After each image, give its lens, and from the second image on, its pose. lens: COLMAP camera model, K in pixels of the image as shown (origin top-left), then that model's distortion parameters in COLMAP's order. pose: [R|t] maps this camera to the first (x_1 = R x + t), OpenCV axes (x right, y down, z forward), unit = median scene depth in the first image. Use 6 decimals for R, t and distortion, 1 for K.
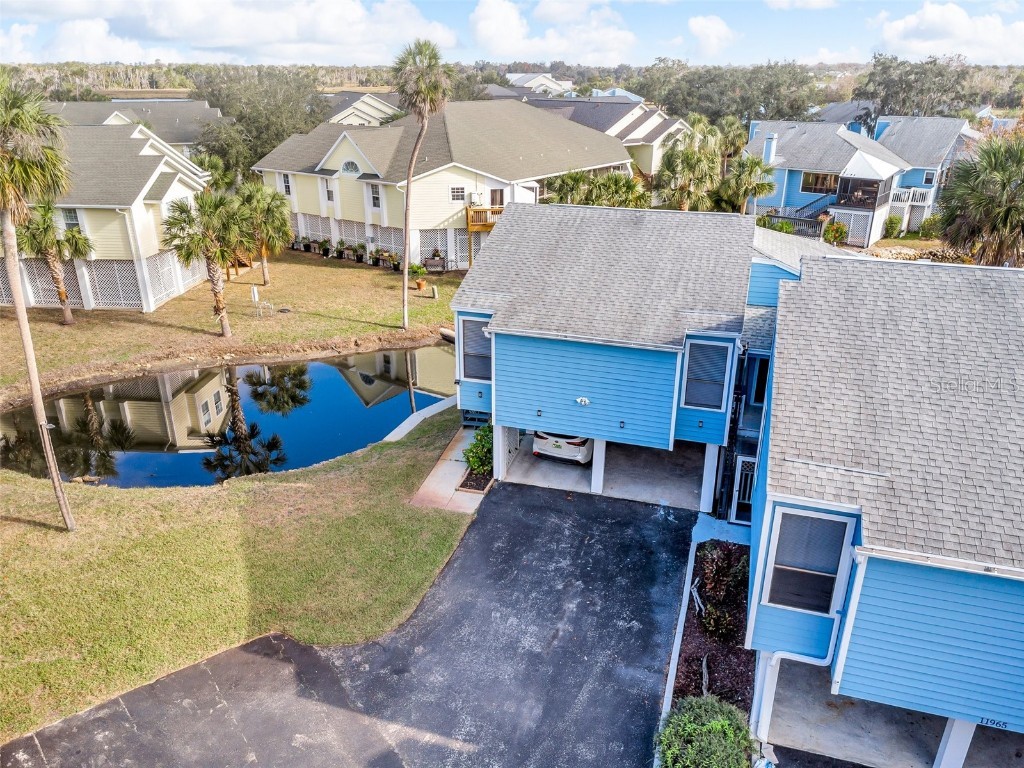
lens RADIAL K [[750.9, 0, 513.2], [0, 750.9, 391.2], [0, 0, 1]] dist [0.015075, -0.011750]
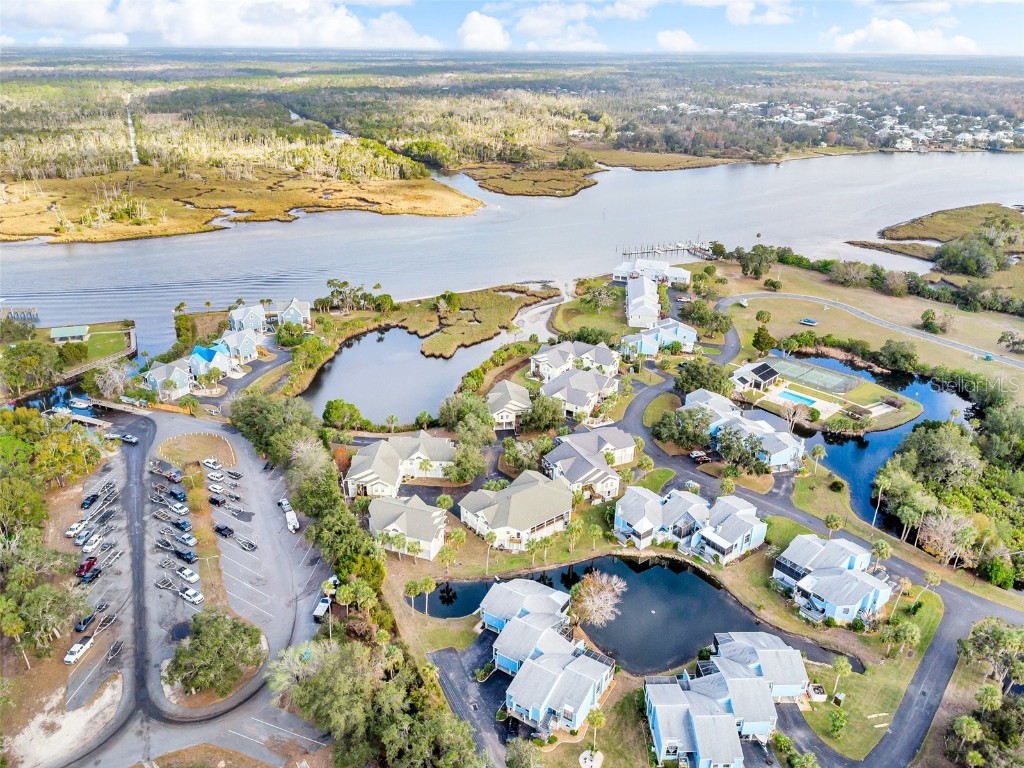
lens RADIAL K [[750.9, 0, 512.8], [0, 750.9, 388.3], [0, 0, 1]] dist [0.015075, -0.011750]
pose [[0.964490, 0.119257, -0.235664, 1.462119], [-0.115270, 0.992860, 0.030673, -2.131799], [0.237640, -0.002419, 0.971350, -5.181472]]
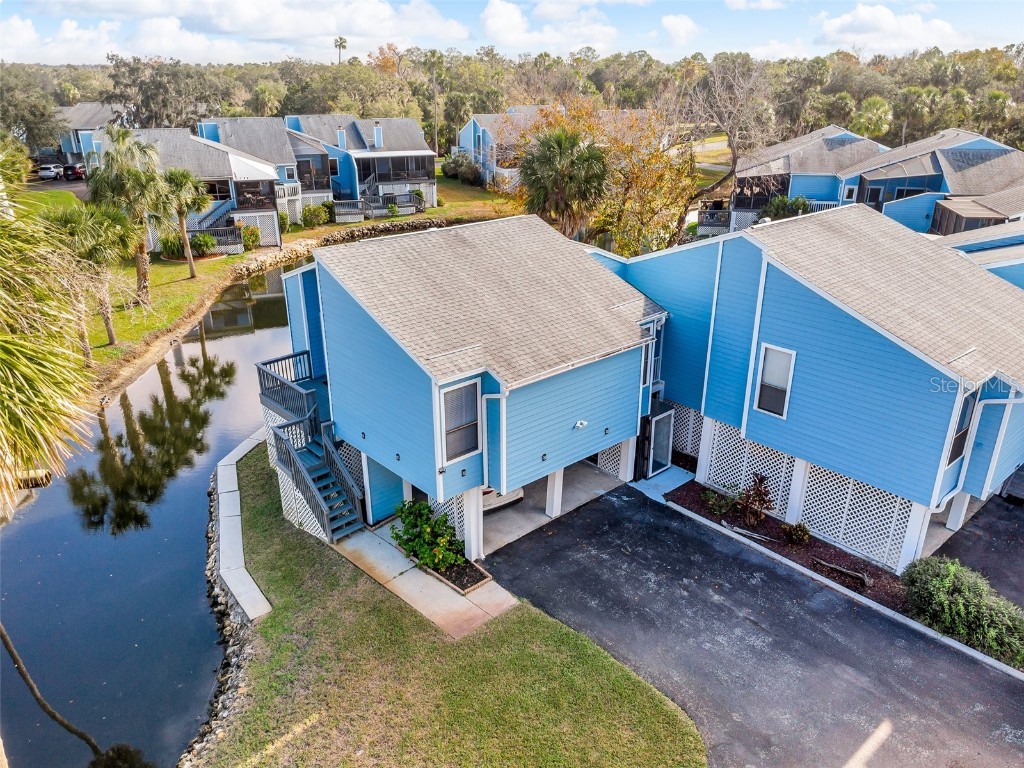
lens RADIAL K [[750.9, 0, 514.7], [0, 750.9, 389.9], [0, 0, 1]] dist [0.015075, -0.011750]
pose [[0.512202, -0.335476, 0.790635, -0.588546], [0.335844, 0.925494, 0.175126, -0.189817], [-0.790479, 0.175830, 0.586708, 0.418109]]
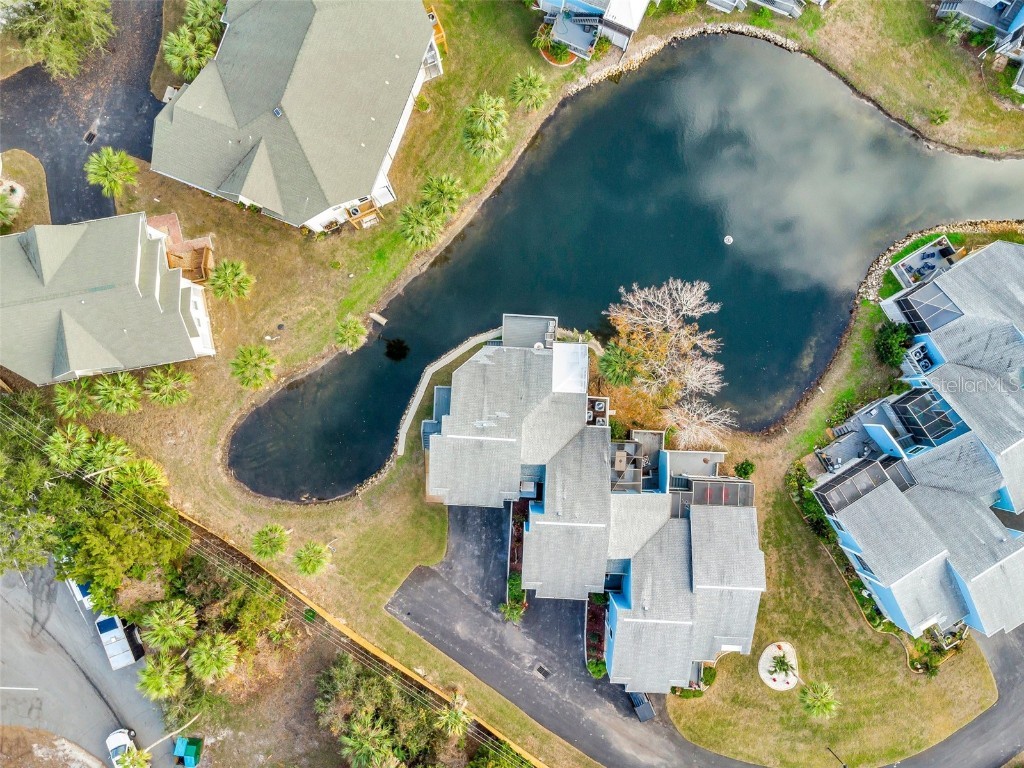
lens RADIAL K [[750.9, 0, 512.0], [0, 750.9, 385.6], [0, 0, 1]] dist [0.015075, -0.011750]
pose [[0.966553, -0.256461, -0.001737, 0.328783], [0.102797, 0.381200, 0.918760, -2.777454], [-0.234964, -0.888208, 0.394813, 0.068159]]
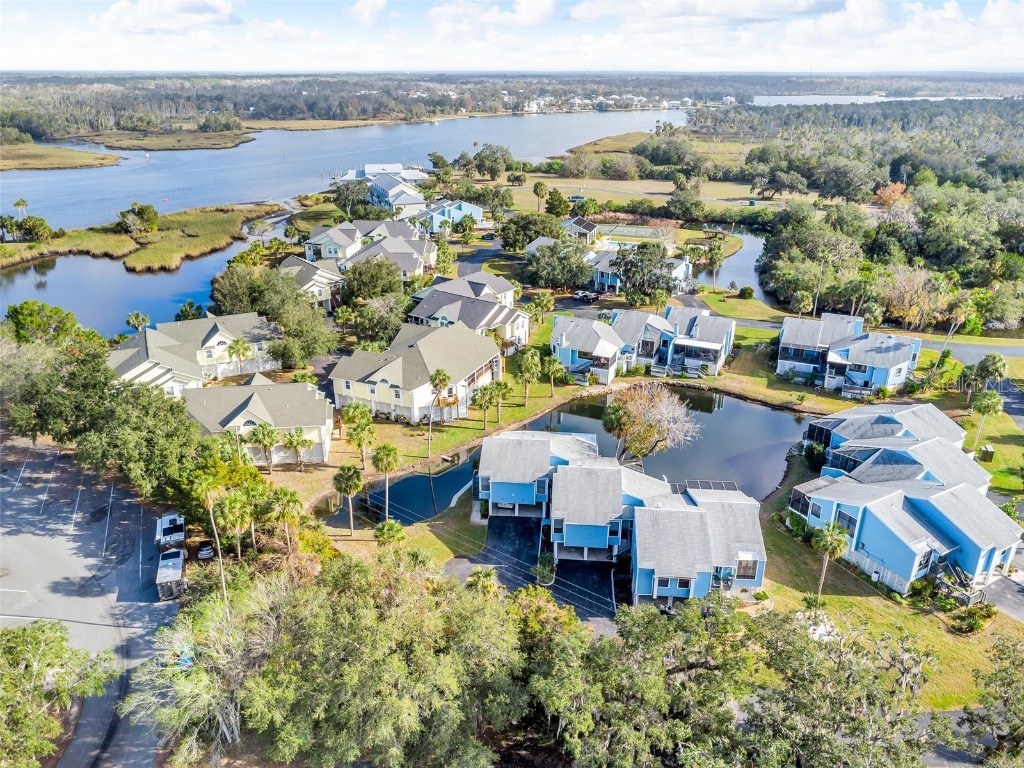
lens RADIAL K [[750.9, 0, 510.5], [0, 750.9, 387.1], [0, 0, 1]] dist [0.015075, -0.011750]
pose [[0.975865, -0.083247, 0.201886, -0.609298], [0.084421, 0.996426, 0.002806, -0.508470], [-0.201398, 0.014305, 0.979405, -2.636116]]
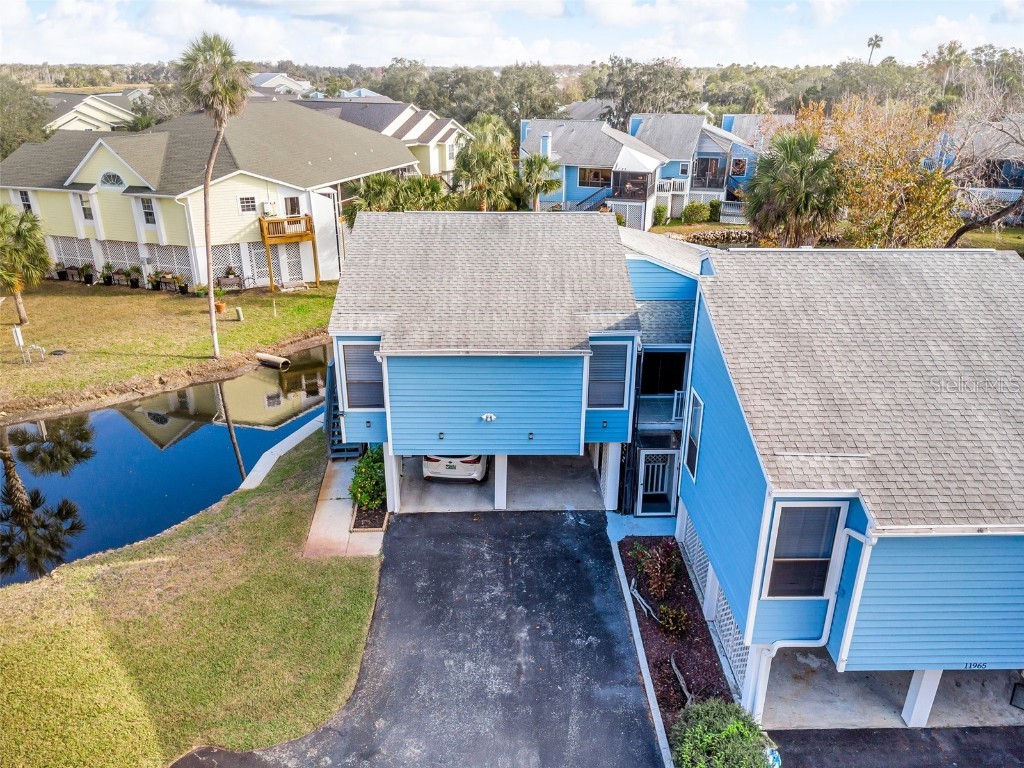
lens RADIAL K [[750.9, 0, 512.0], [0, 750.9, 392.5], [0, 0, 1]] dist [0.015075, -0.011750]
pose [[0.947062, -0.123849, 0.296200, -0.132684], [0.123509, 0.992143, 0.019936, -0.028157], [-0.296342, 0.017703, 0.954918, 0.070839]]
